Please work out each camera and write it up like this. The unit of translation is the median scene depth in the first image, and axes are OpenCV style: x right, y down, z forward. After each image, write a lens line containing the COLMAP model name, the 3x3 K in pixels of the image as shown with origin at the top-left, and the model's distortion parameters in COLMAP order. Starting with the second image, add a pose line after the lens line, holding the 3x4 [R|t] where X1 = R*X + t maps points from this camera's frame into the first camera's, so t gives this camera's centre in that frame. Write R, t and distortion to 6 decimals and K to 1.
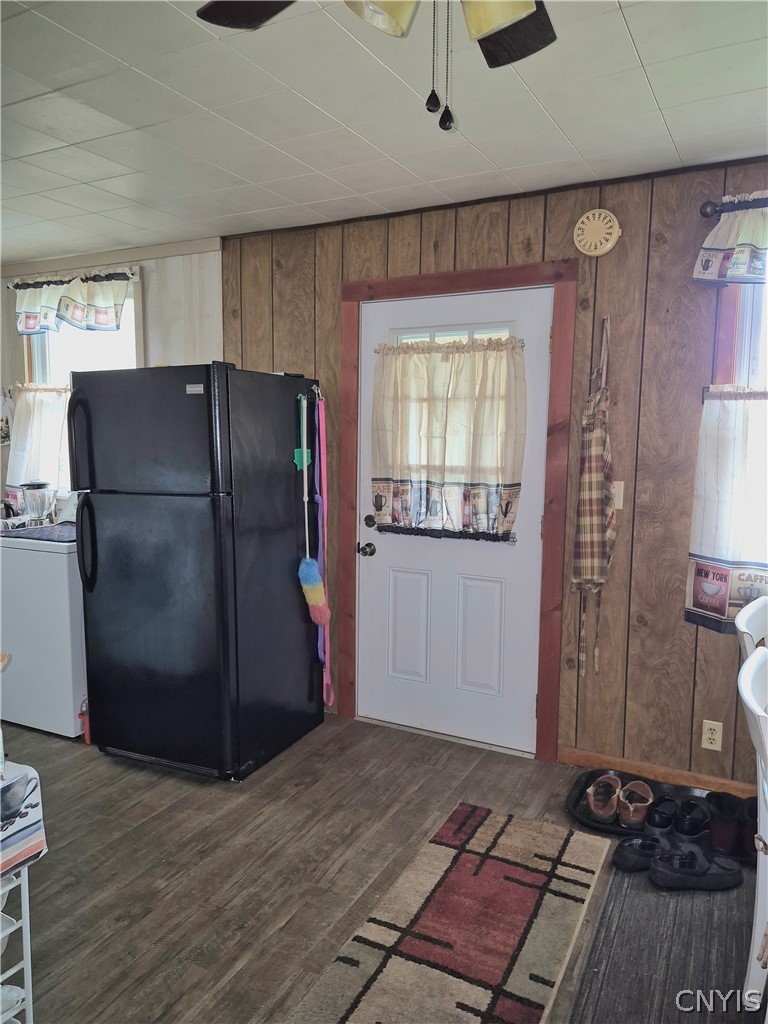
lens RADIAL K [[733.0, 0, 389.1], [0, 733.0, 512.4], [0, 0, 1]] dist [0.109170, -0.131086]
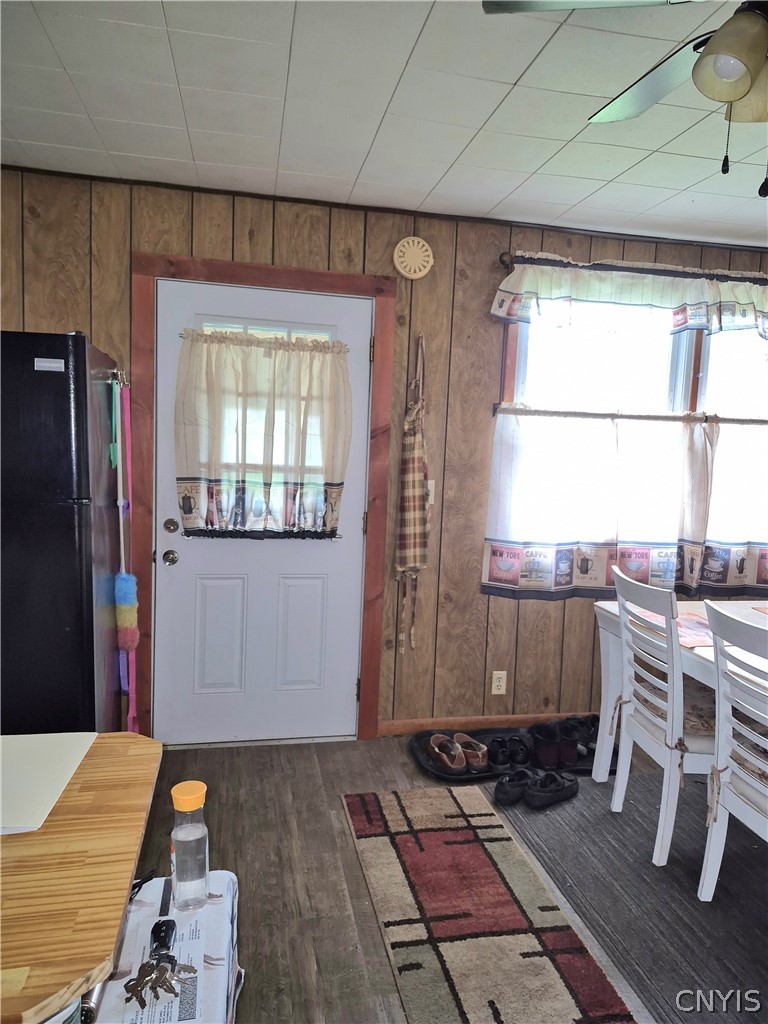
lens RADIAL K [[711.5, 0, 391.9], [0, 711.5, 515.6], [0, 0, 1]] dist [0.107675, -0.145747]
pose [[0.773572, -0.041555, 0.632345, -0.393223], [0.032900, 0.999136, 0.025411, -0.014678], [-0.632854, 0.001148, 0.774270, 0.161663]]
